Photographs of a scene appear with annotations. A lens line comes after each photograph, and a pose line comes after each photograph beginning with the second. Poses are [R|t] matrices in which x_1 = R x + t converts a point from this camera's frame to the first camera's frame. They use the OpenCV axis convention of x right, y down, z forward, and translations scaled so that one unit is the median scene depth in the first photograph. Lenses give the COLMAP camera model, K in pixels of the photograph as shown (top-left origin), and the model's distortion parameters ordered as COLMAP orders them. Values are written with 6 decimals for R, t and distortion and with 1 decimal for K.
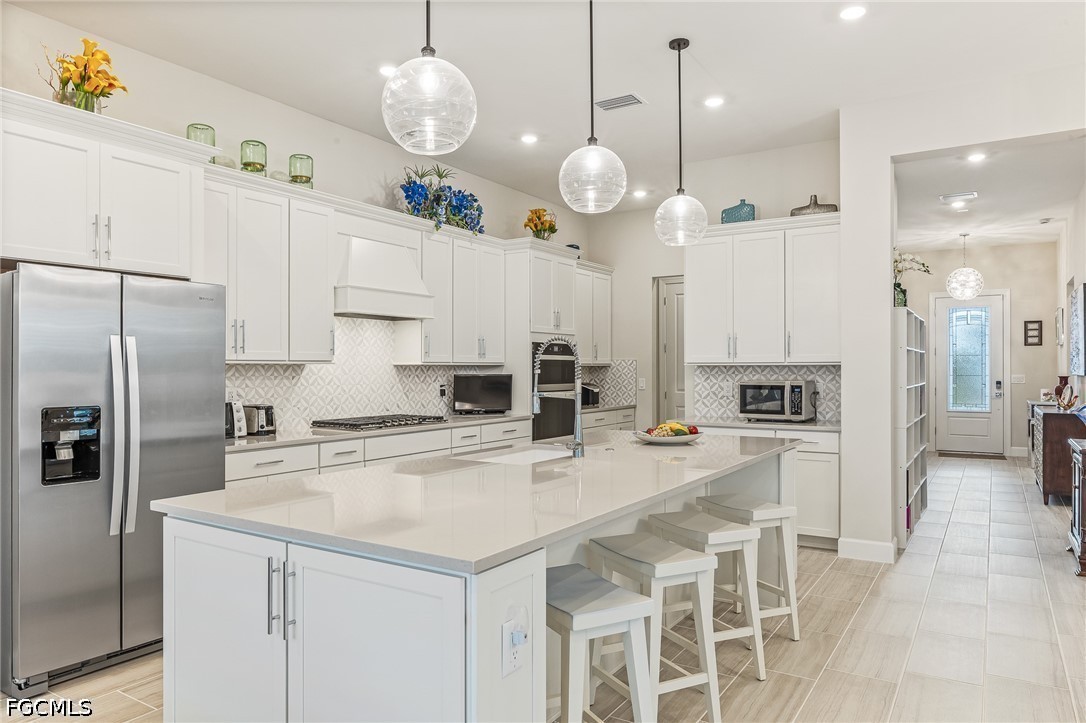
lens RADIAL K [[717.9, 0, 540.4], [0, 717.9, 369.3], [0, 0, 1]] dist [-0.006089, -0.003555]
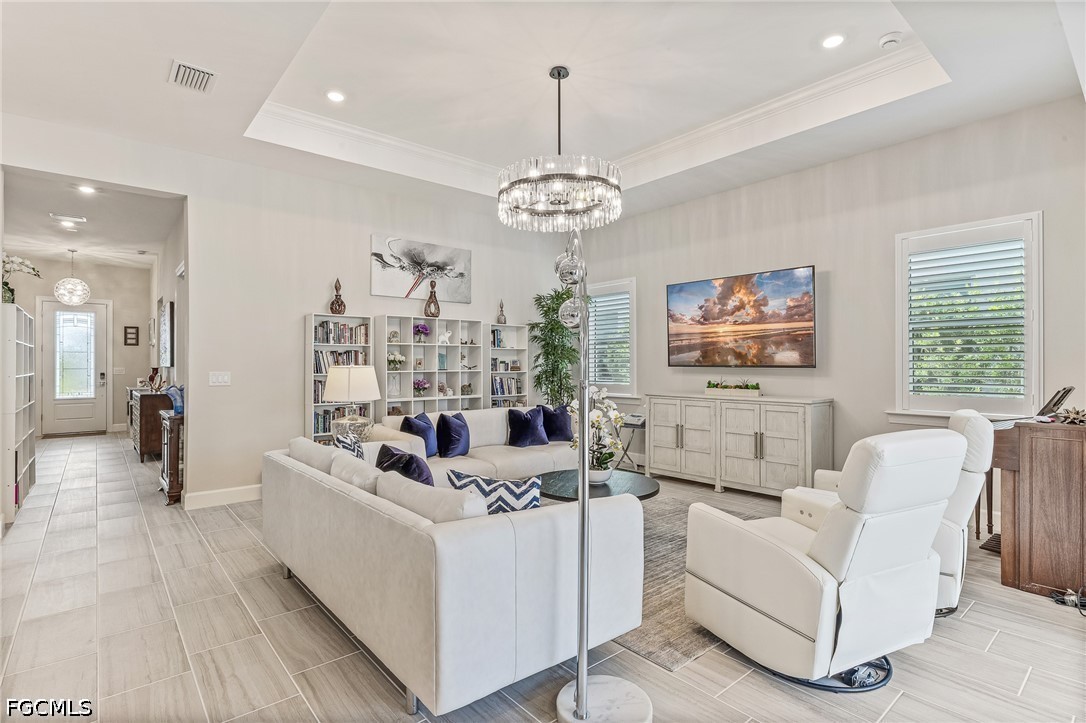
lens RADIAL K [[530.5, 0, 542.8], [0, 530.5, 363.4], [0, 0, 1]] dist [-0.002276, -0.002627]
pose [[0.299534, 0.004734, 0.954074, -0.019313], [-0.000676, 0.999988, -0.004750, 0.006003], [-0.954085, 0.000778, 0.299534, -0.019905]]
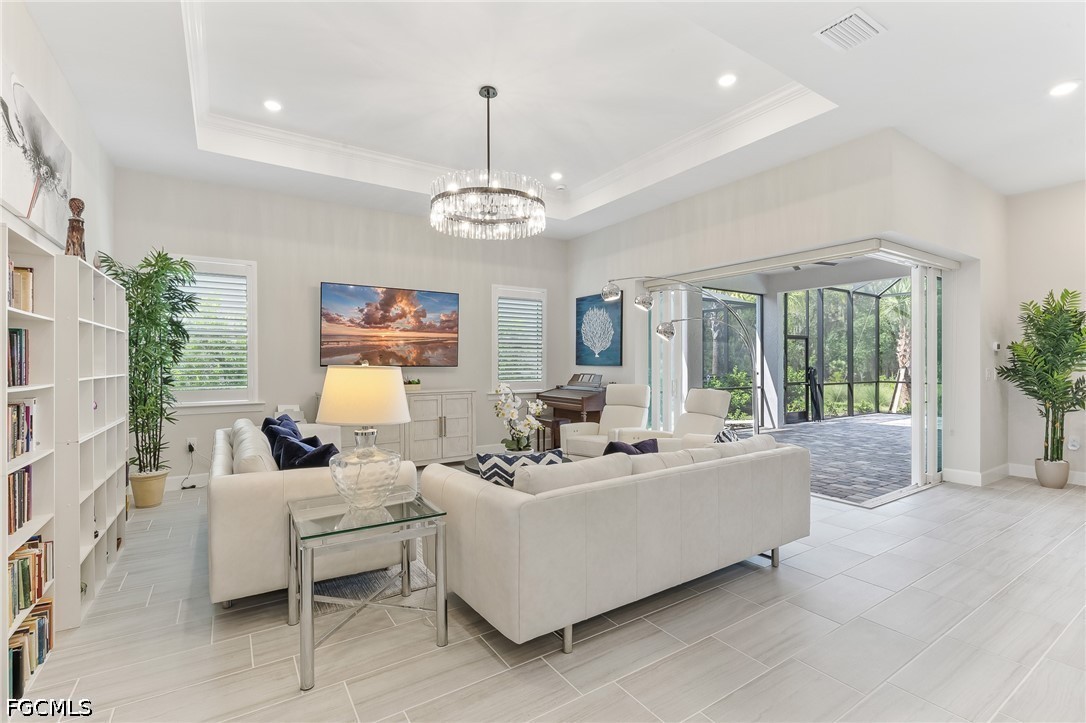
lens RADIAL K [[526.2, 0, 547.5], [0, 526.2, 366.0], [0, 0, 1]] dist [0.020137, 0.000214]
pose [[-0.921814, -0.000143, 0.387632, 0.289122], [0.003309, 0.999961, 0.008238, -0.003498], [-0.387618, 0.008876, -0.921777, 0.808019]]
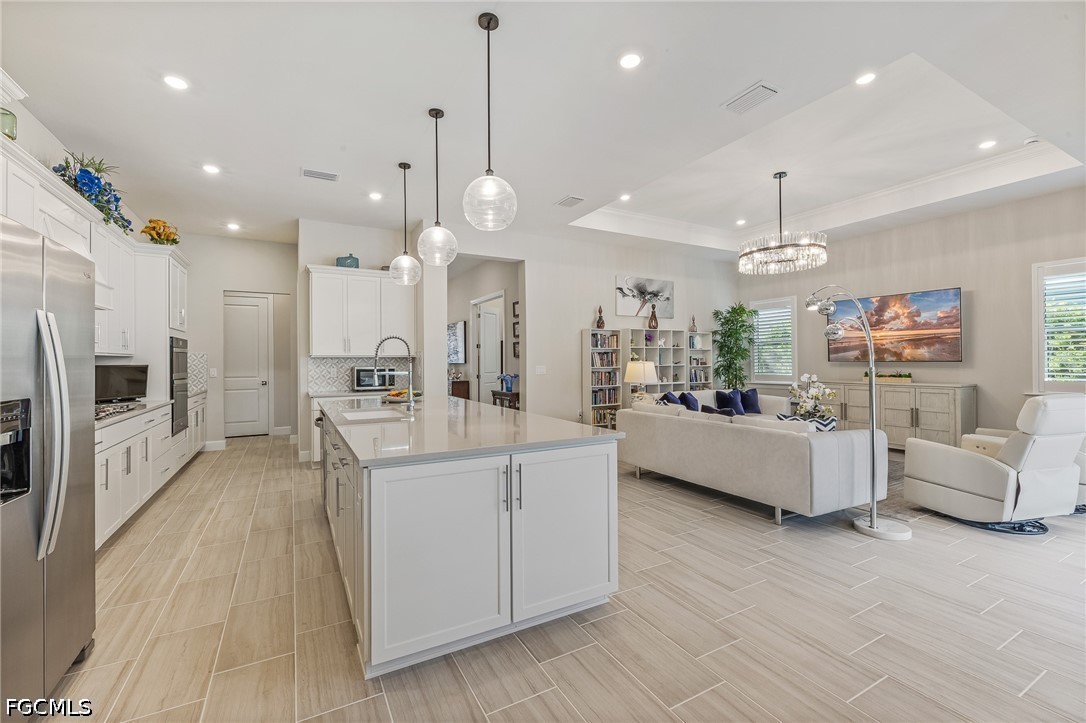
lens RADIAL K [[461.6, 0, 537.9], [0, 461.6, 360.6], [0, 0, 1]] dist [0.000959, -0.001990]
pose [[0.486070, 0.001714, 0.873918, -0.429873], [0.004228, 0.999982, -0.004313, 0.007095], [-0.873910, 0.005791, 0.486054, 0.143479]]
